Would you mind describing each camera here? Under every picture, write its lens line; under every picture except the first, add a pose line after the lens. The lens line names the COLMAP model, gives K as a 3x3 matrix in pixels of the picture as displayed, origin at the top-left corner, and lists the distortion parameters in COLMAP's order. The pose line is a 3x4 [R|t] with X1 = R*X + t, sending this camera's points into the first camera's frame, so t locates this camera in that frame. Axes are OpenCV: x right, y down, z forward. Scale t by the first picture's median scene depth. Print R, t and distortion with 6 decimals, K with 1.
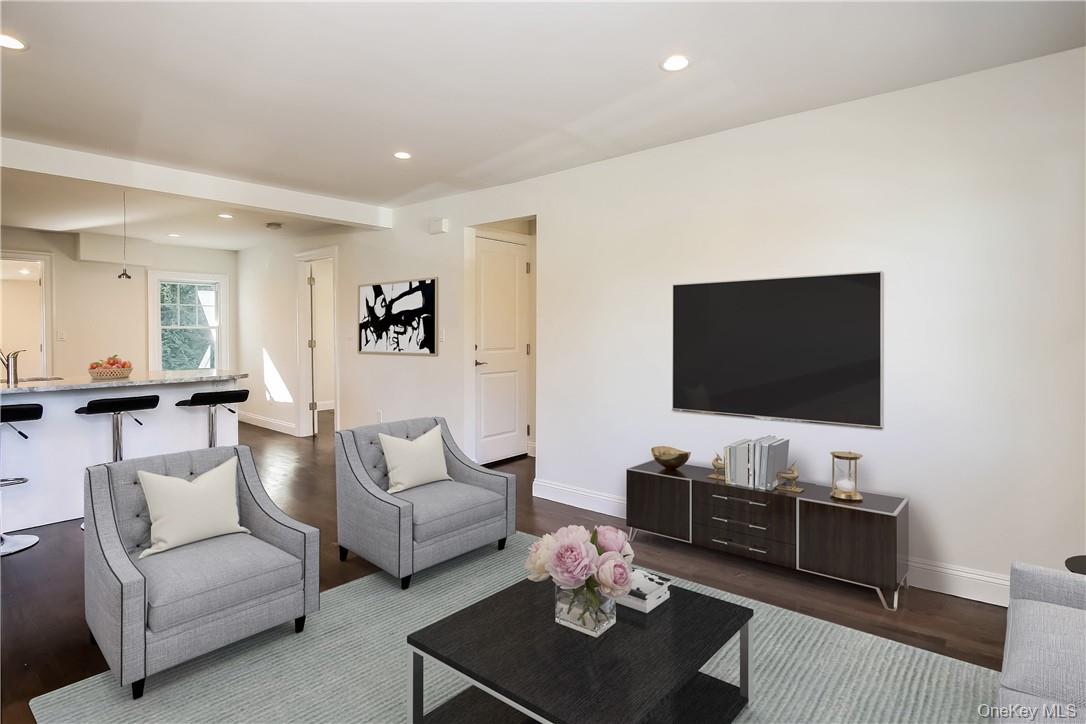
lens RADIAL K [[540.1, 0, 512.5], [0, 540.1, 335.8], [0, 0, 1]] dist [-0.015191, -0.000594]
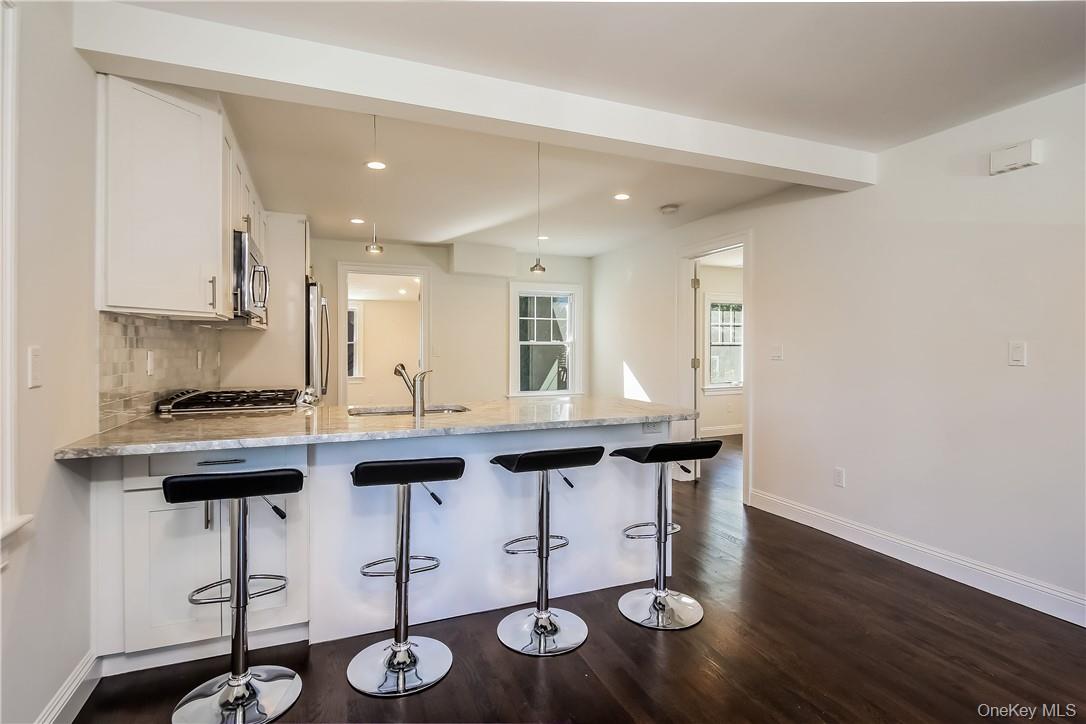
lens RADIAL K [[558.8, 0, 543.0], [0, 558.8, 362.0], [0, 0, 1]] dist [-0.001396, -0.029996]
pose [[0.887921, 0.013249, -0.459805, -0.212283], [-0.006792, 0.999854, 0.015693, 0.001233], [0.459946, -0.010811, 0.887881, 0.193064]]
